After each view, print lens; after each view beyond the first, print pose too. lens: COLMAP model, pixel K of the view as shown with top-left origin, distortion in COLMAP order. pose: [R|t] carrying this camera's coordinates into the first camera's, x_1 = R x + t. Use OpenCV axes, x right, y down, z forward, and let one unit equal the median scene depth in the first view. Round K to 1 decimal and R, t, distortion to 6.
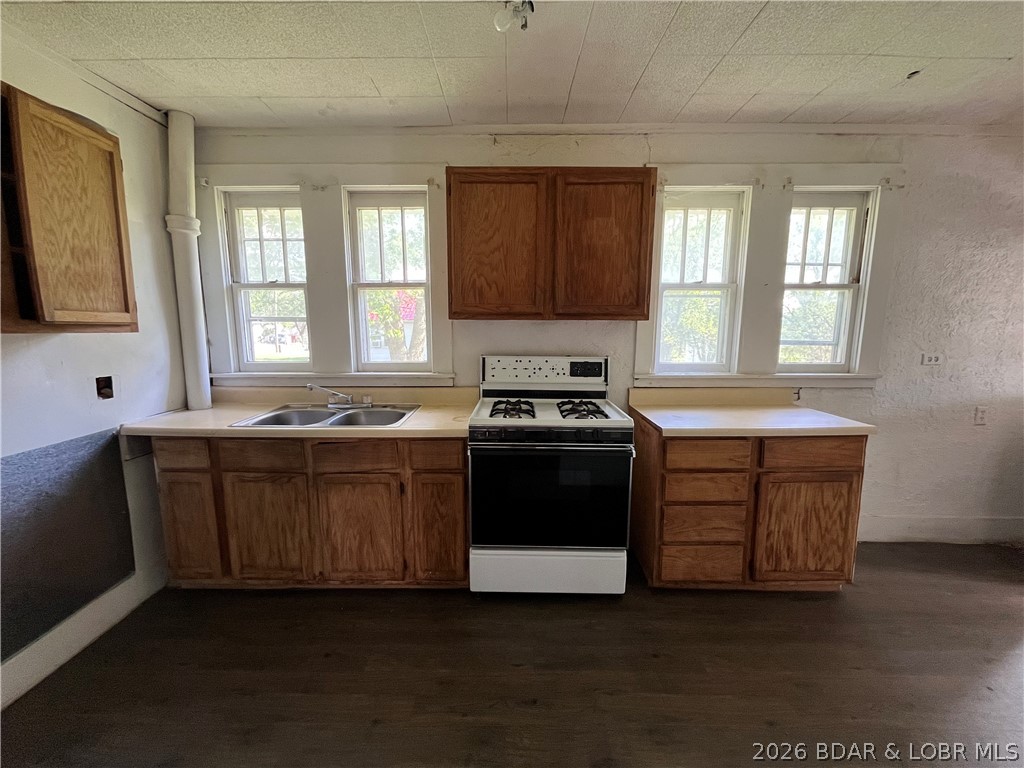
lens RADIAL K [[414.5, 0, 512.0], [0, 414.5, 384.0], [0, 0, 1]] dist [-0.000537, -0.000354]
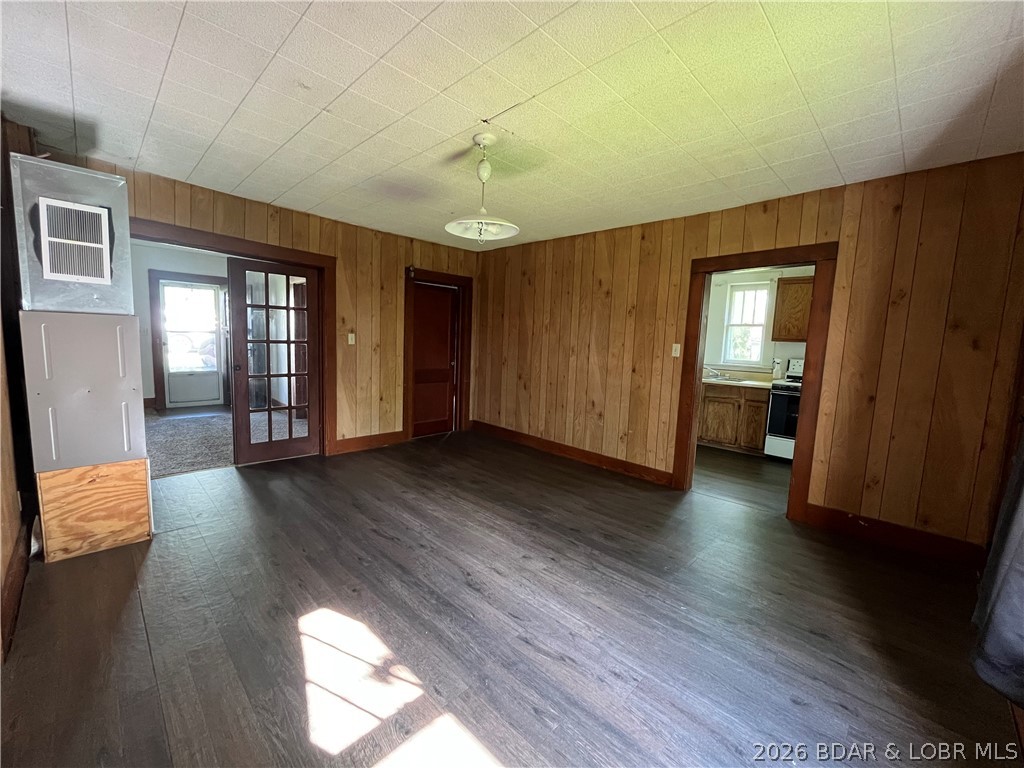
lens RADIAL K [[414.5, 0, 512.0], [0, 414.5, 384.0], [0, 0, 1]] dist [-0.000537, -0.000354]
pose [[0.714592, 0.103710, -0.691811, 0.467472], [-0.135682, 0.990717, 0.008370, 0.274203], [0.686257, 0.087886, 0.722030, -1.749337]]
